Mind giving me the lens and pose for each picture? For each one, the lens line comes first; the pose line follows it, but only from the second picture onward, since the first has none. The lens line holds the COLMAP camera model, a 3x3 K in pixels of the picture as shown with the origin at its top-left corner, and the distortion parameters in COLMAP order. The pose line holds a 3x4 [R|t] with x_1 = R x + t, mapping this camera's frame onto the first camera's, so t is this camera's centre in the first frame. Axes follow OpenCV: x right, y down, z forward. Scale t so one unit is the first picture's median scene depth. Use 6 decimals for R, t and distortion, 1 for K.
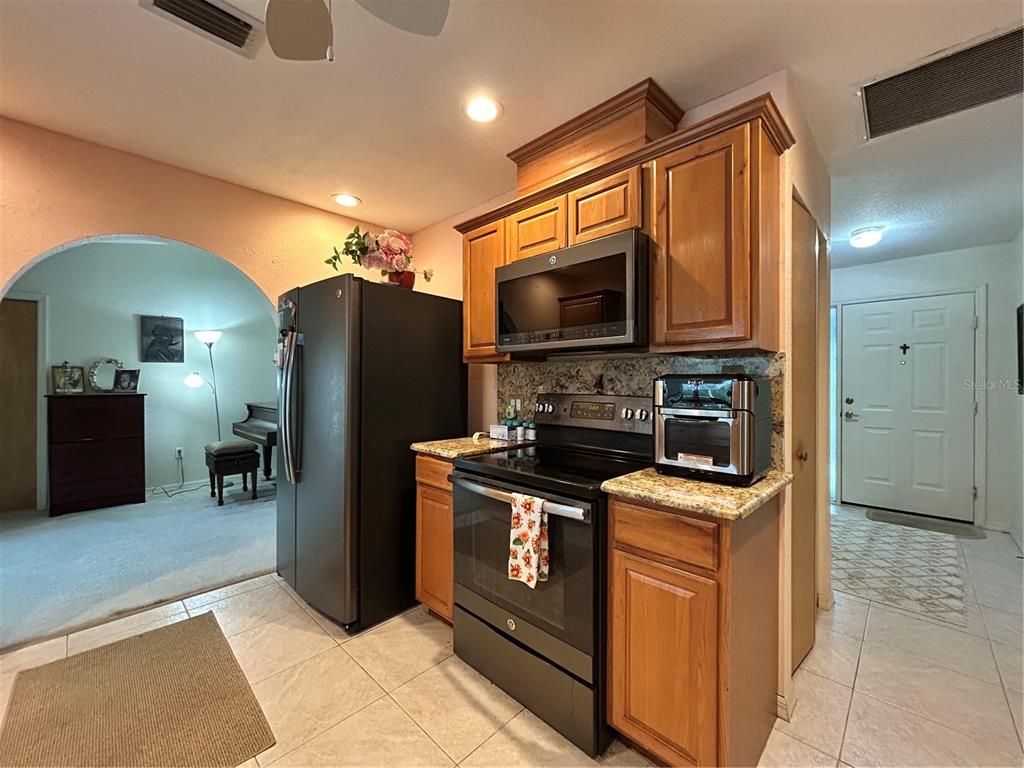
lens RADIAL K [[411.3, 0, 512.4], [0, 411.3, 381.3], [0, 0, 1]] dist [-0.003257, -0.000134]
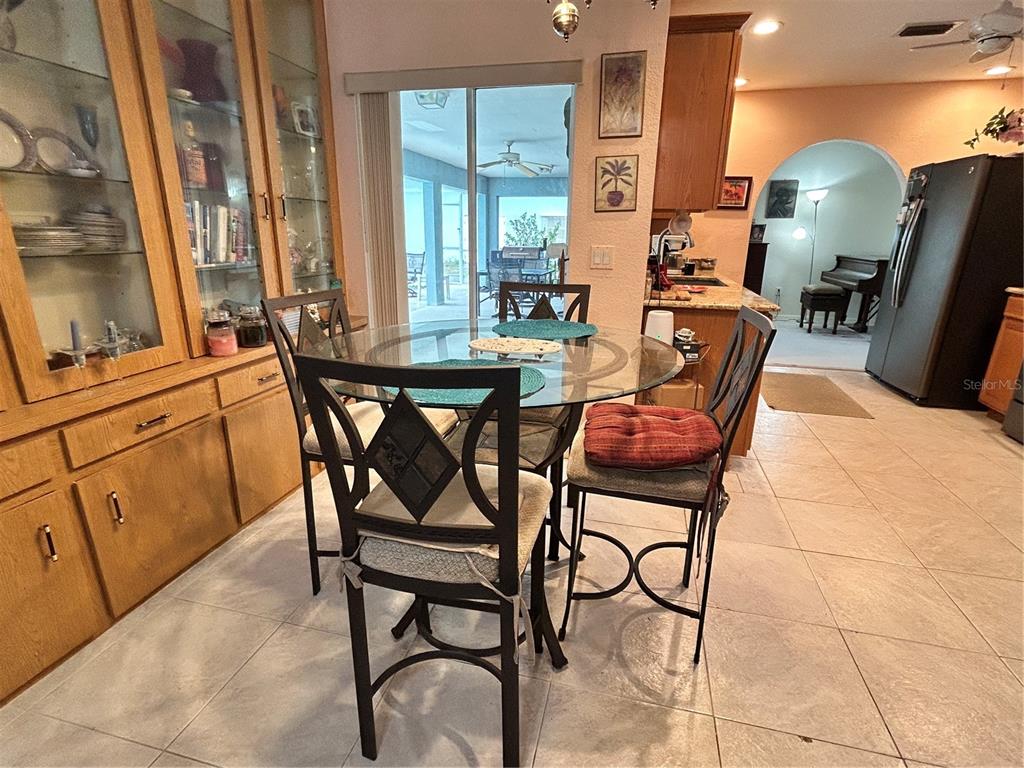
lens RADIAL K [[508.3, 0, 512.6], [0, 508.3, 385.6], [0, 0, 1]] dist [-0.002250, -0.000371]
pose [[0.500591, 0.261240, -0.825325, 0.199705], [-0.014769, 0.955818, 0.293587, -0.000040], [0.865558, -0.134778, 0.482333, -0.623488]]
